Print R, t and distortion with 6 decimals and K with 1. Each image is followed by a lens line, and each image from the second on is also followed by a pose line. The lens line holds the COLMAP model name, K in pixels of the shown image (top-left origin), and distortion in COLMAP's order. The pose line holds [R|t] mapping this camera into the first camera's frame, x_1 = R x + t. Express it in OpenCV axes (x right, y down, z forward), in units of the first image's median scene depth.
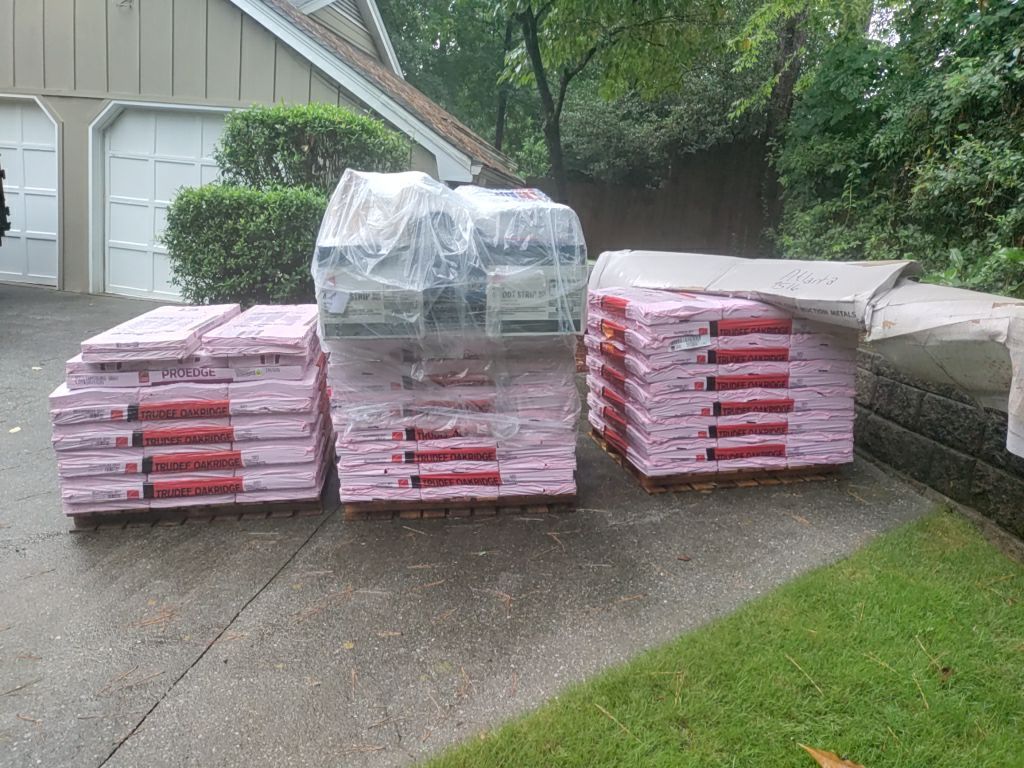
lens RADIAL K [[766.4, 0, 511.0], [0, 766.4, 377.9], [0, 0, 1]] dist [0.004229, -0.006855]
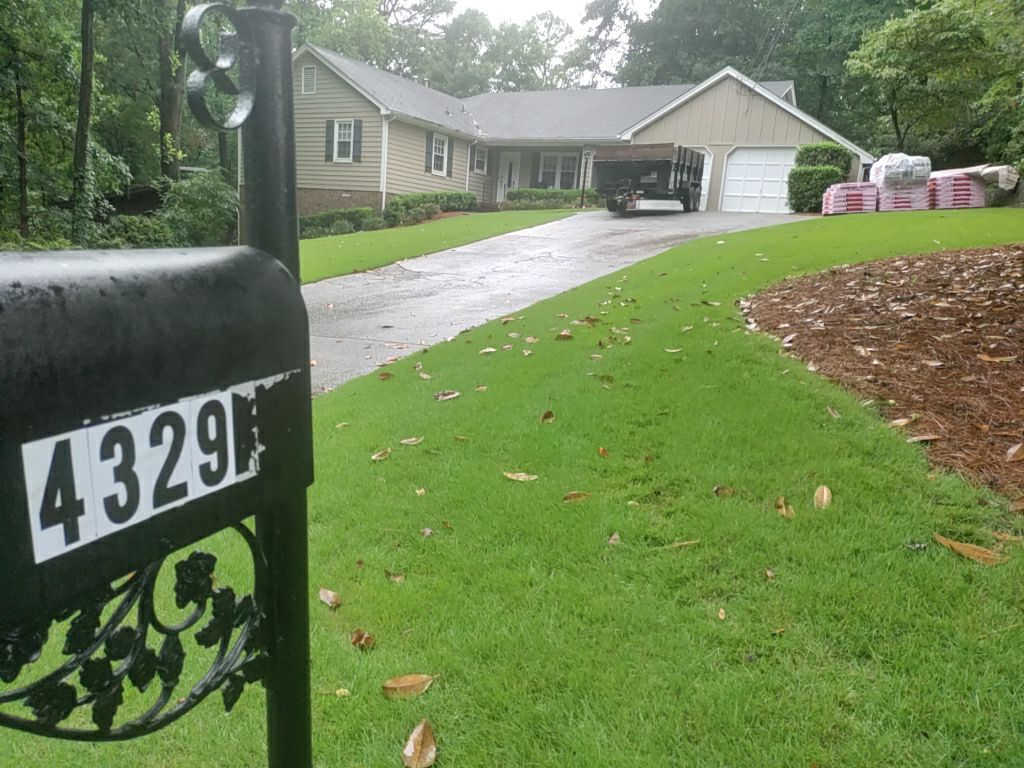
lens RADIAL K [[766.4, 0, 511.0], [0, 766.4, 377.9], [0, 0, 1]] dist [0.004229, -0.006855]
pose [[0.953232, 0.031010, -0.300645, -1.105716], [-0.039061, 0.999020, -0.020804, 1.648464], [0.299705, 0.031574, 0.953509, -5.322624]]
